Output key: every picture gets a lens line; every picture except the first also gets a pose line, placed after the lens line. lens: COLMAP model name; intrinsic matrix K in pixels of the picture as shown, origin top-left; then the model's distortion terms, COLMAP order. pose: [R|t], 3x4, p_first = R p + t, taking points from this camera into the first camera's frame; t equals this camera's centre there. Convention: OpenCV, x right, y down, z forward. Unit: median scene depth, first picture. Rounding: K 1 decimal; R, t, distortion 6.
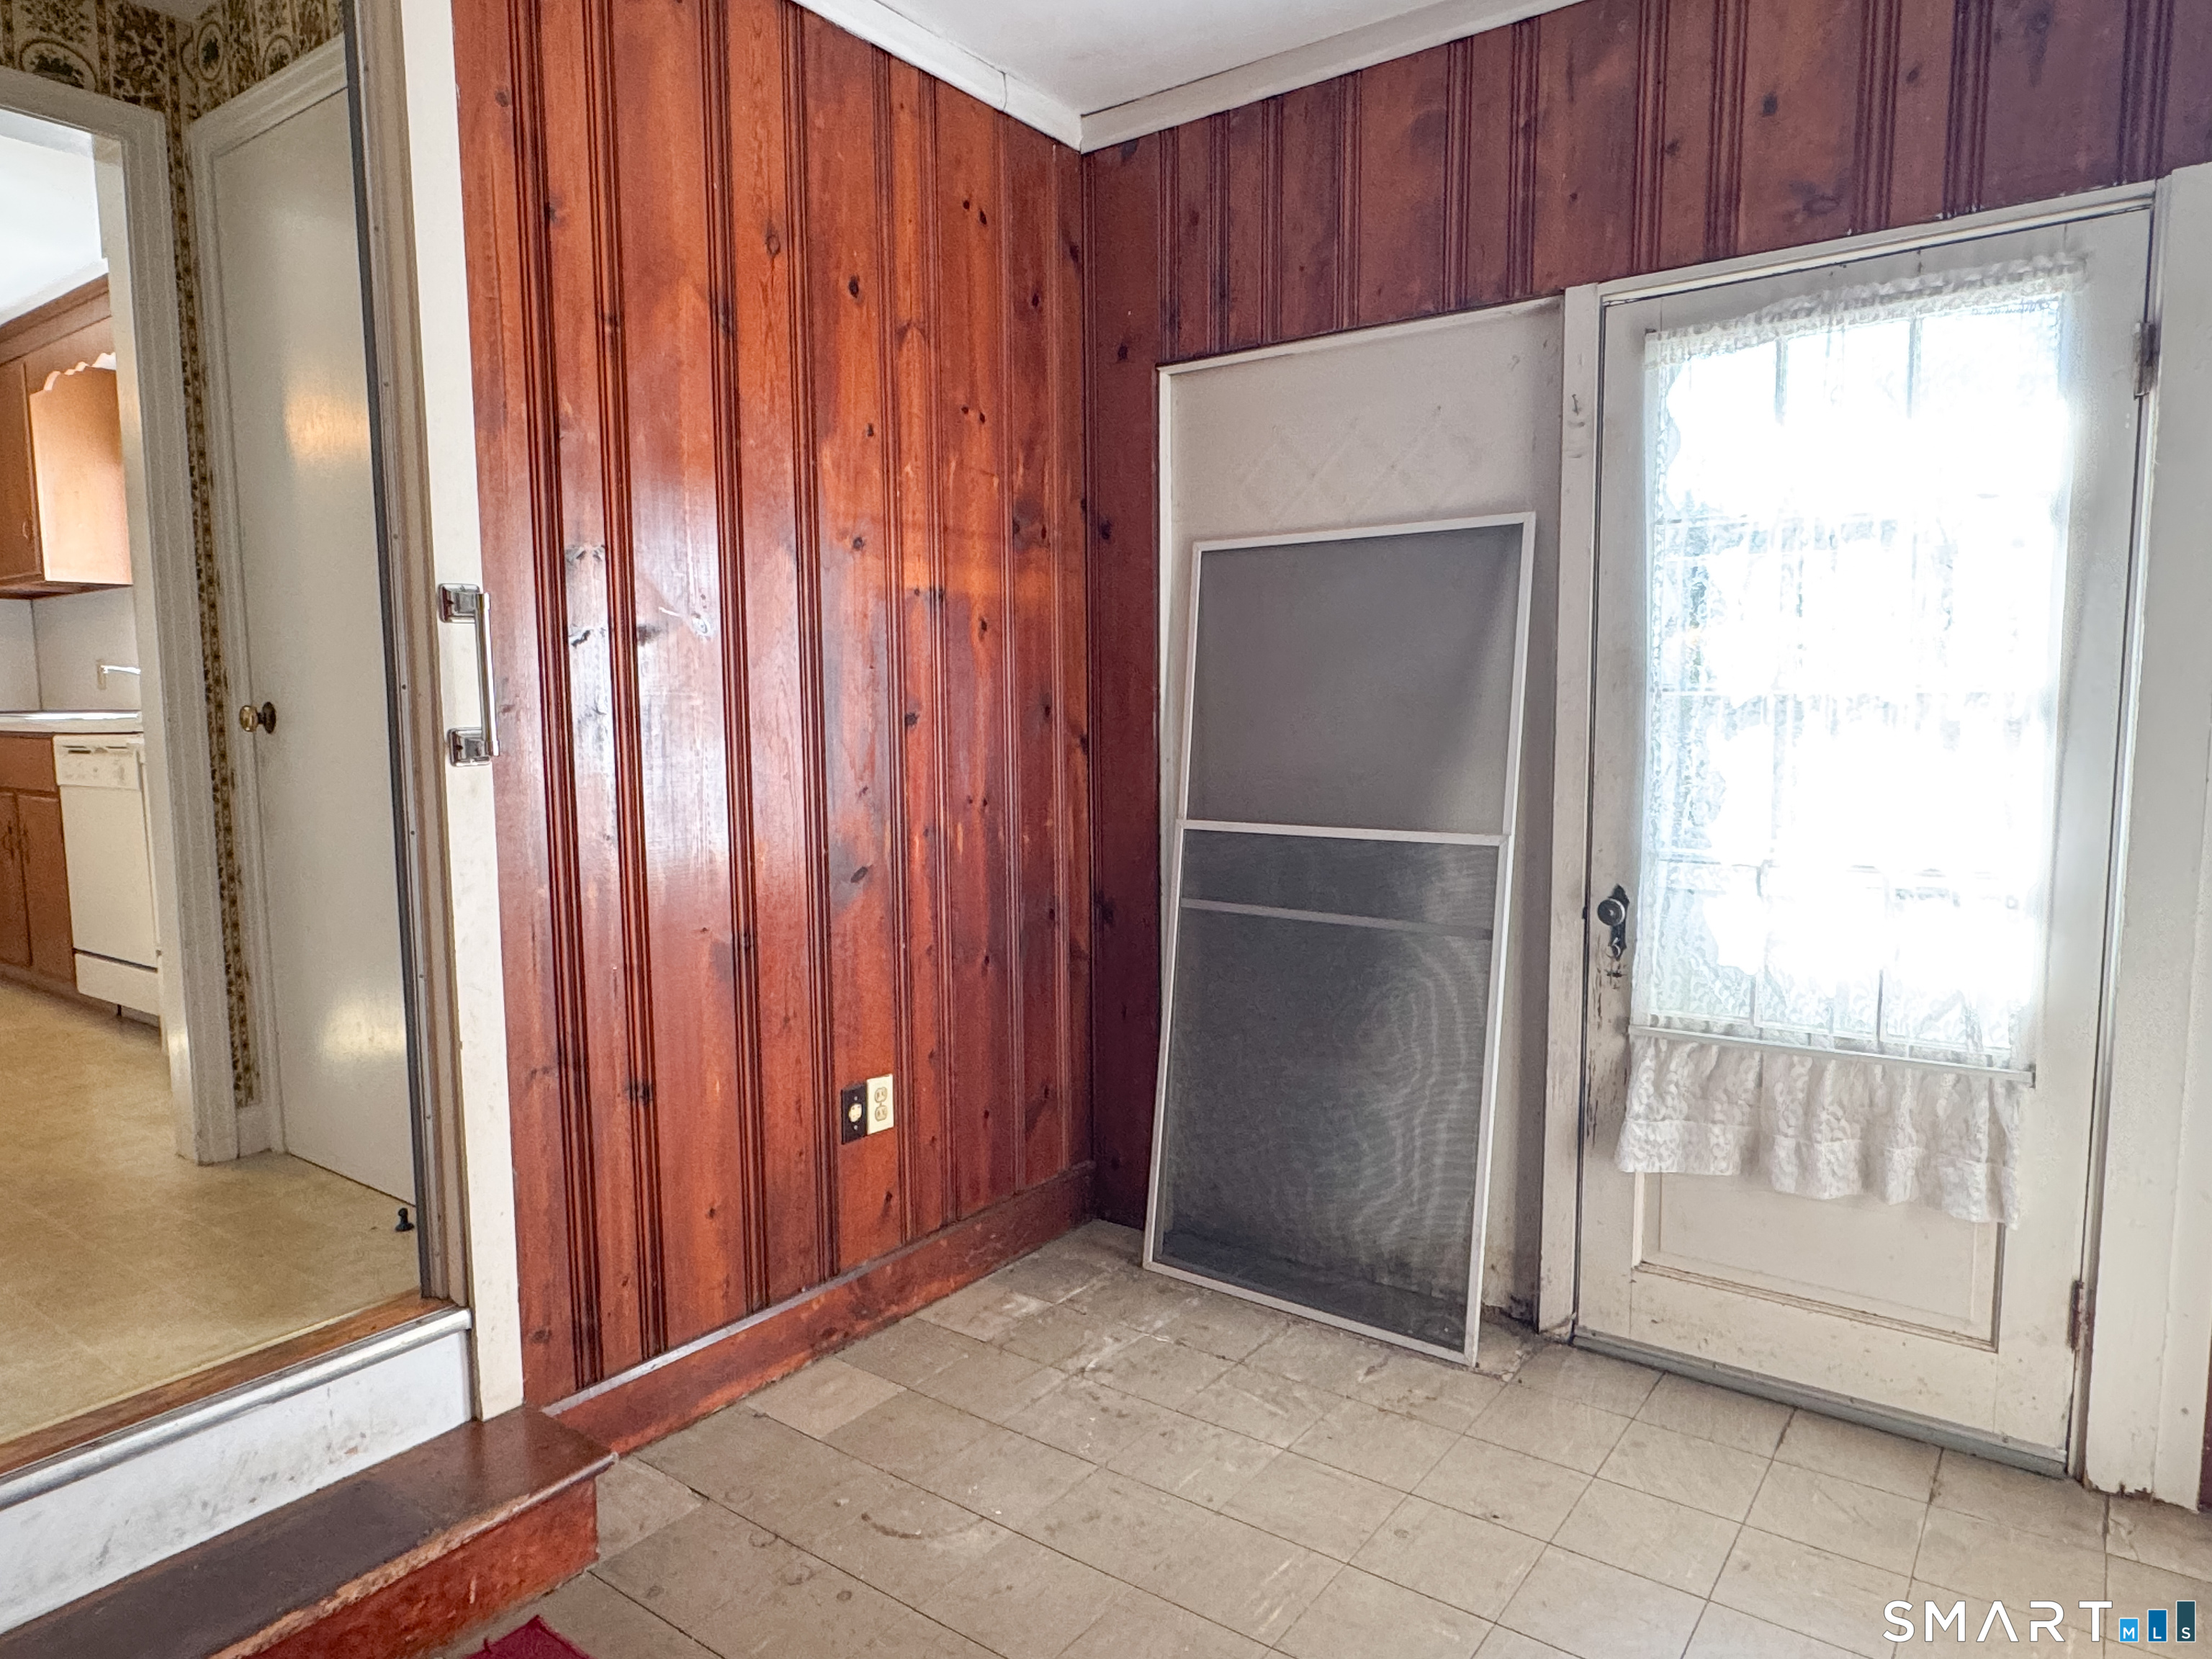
lens RADIAL K [[1376.1, 0, 1106.0], [0, 1376.1, 829.5], [0, 0, 1]] dist [0.000265, 0.001023]
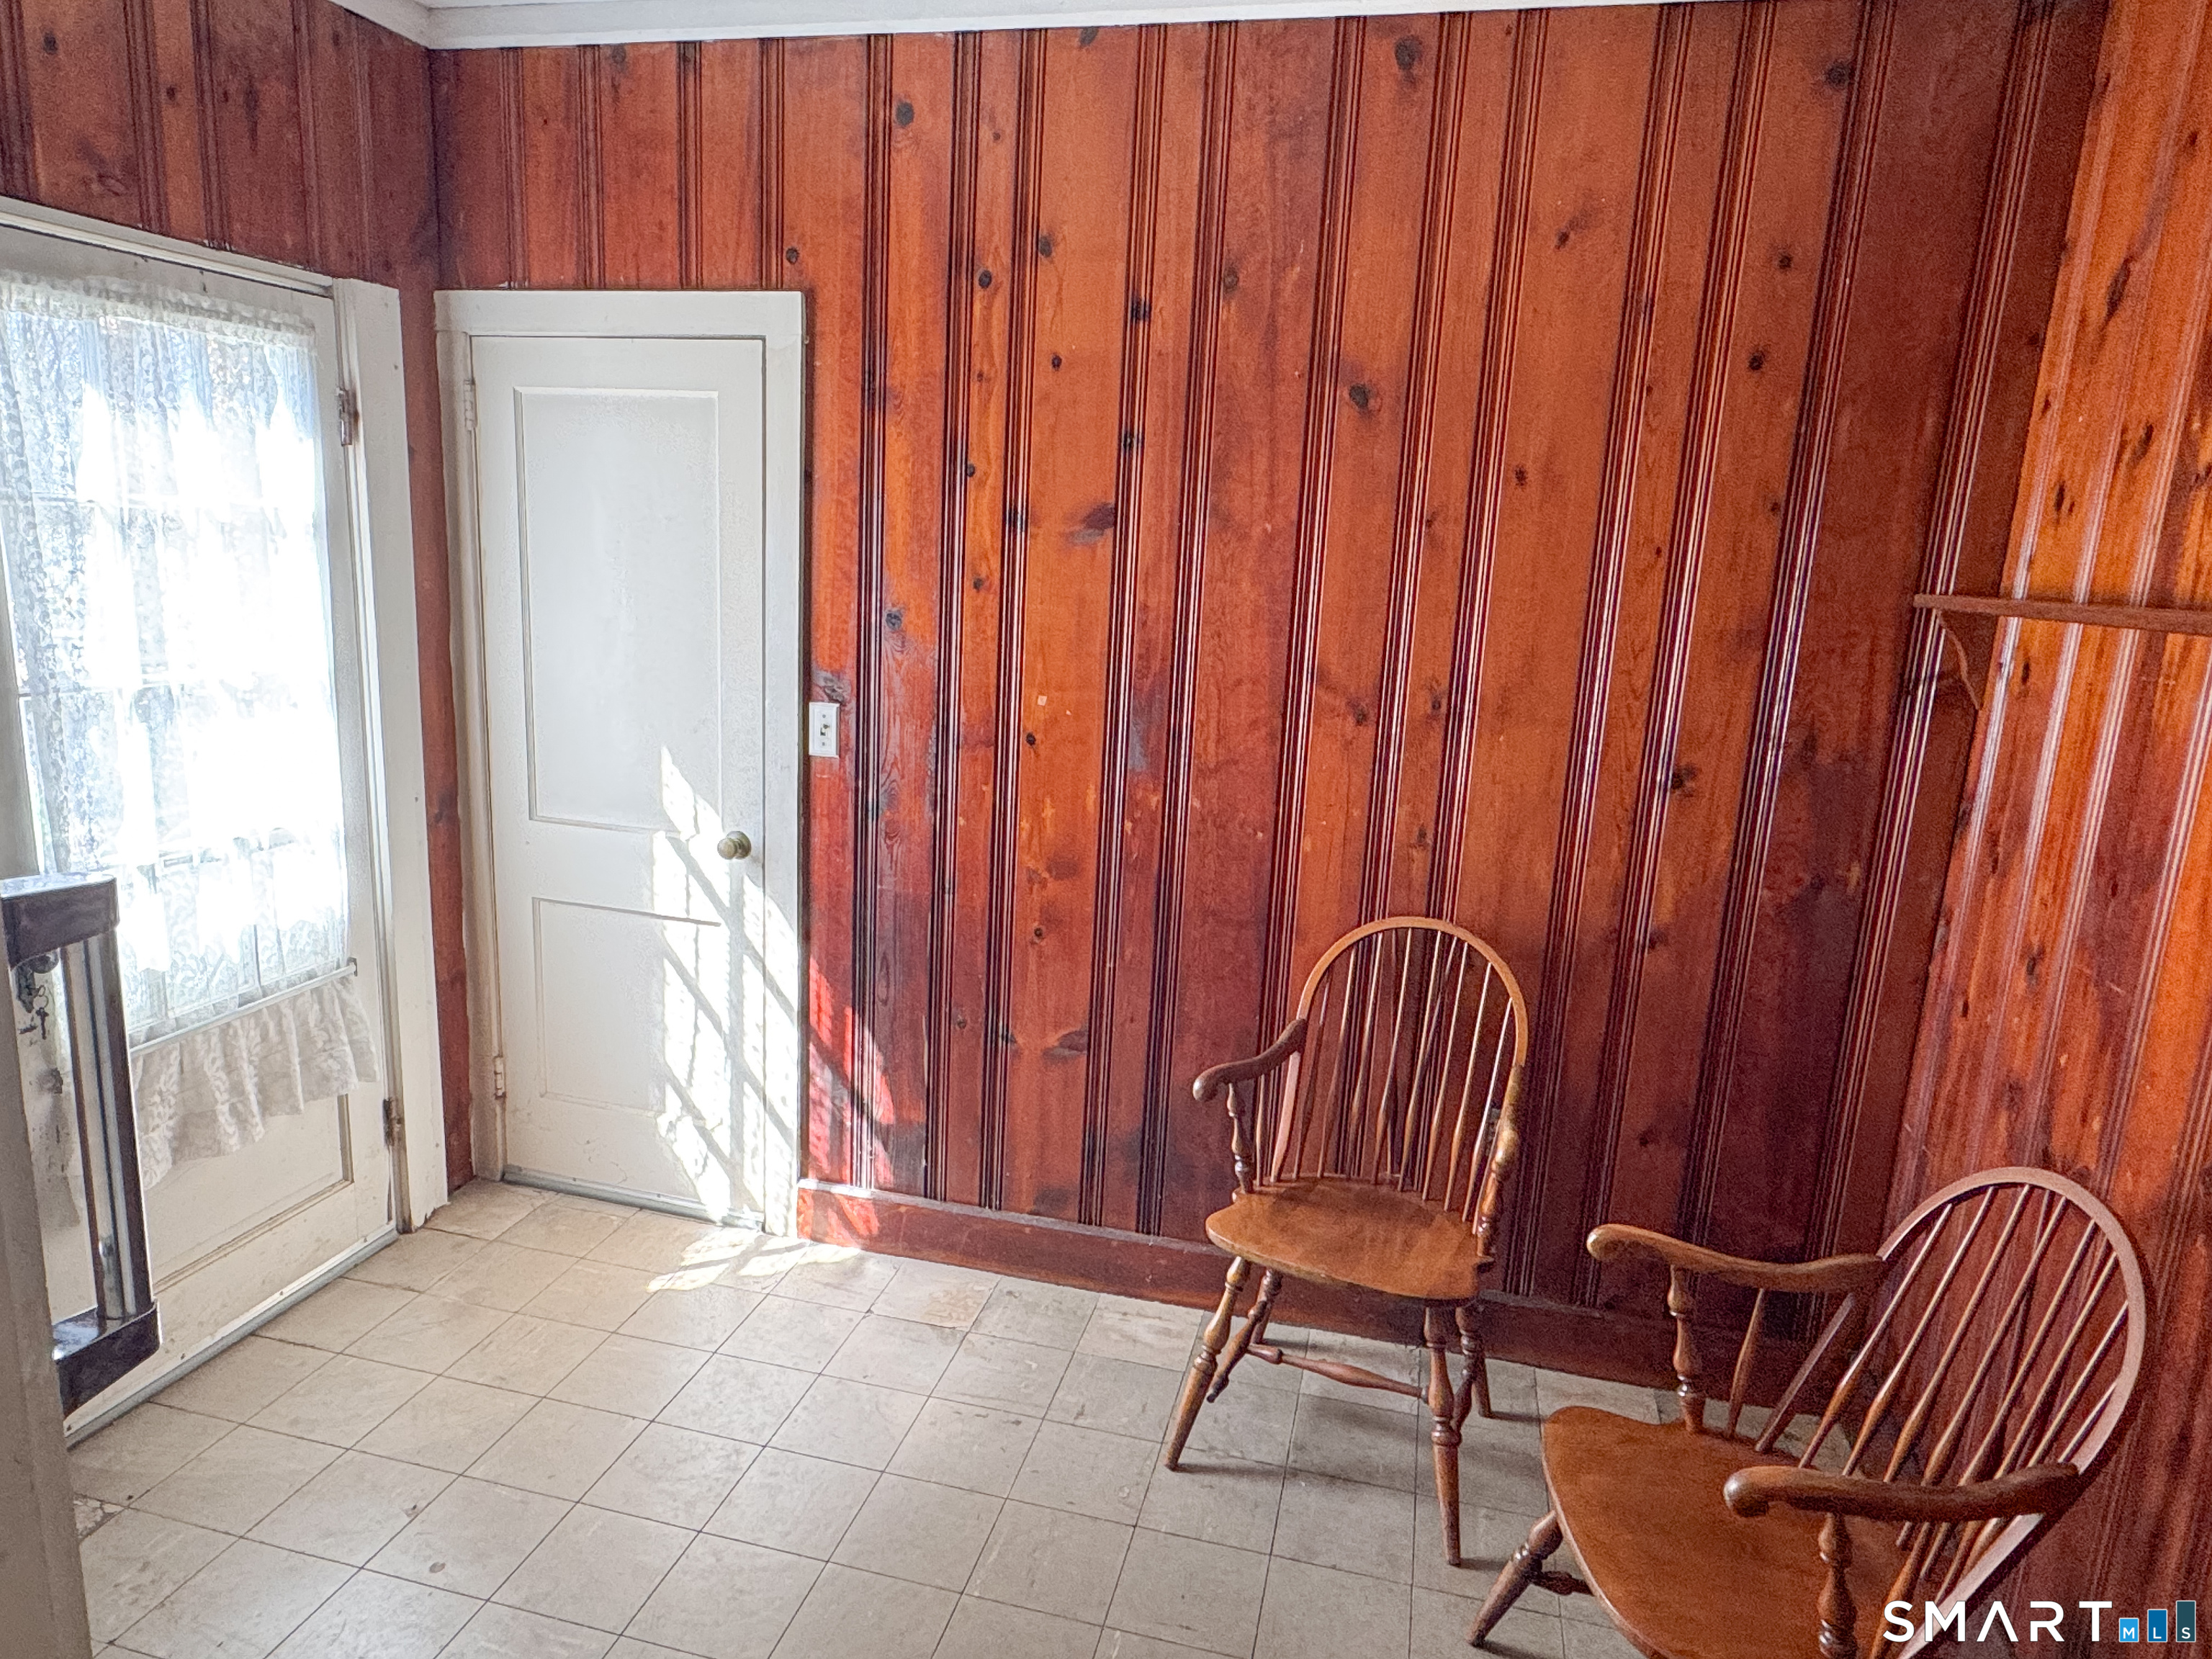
lens RADIAL K [[1376.1, 0, 1106.0], [0, 1376.1, 829.5], [0, 0, 1]] dist [0.000265, 0.001023]
pose [[-0.386229, -0.198623, 0.900764, -0.721932], [0.042821, 0.971627, 0.232609, -0.210965], [-0.921408, 0.128412, -0.366765, 0.779968]]
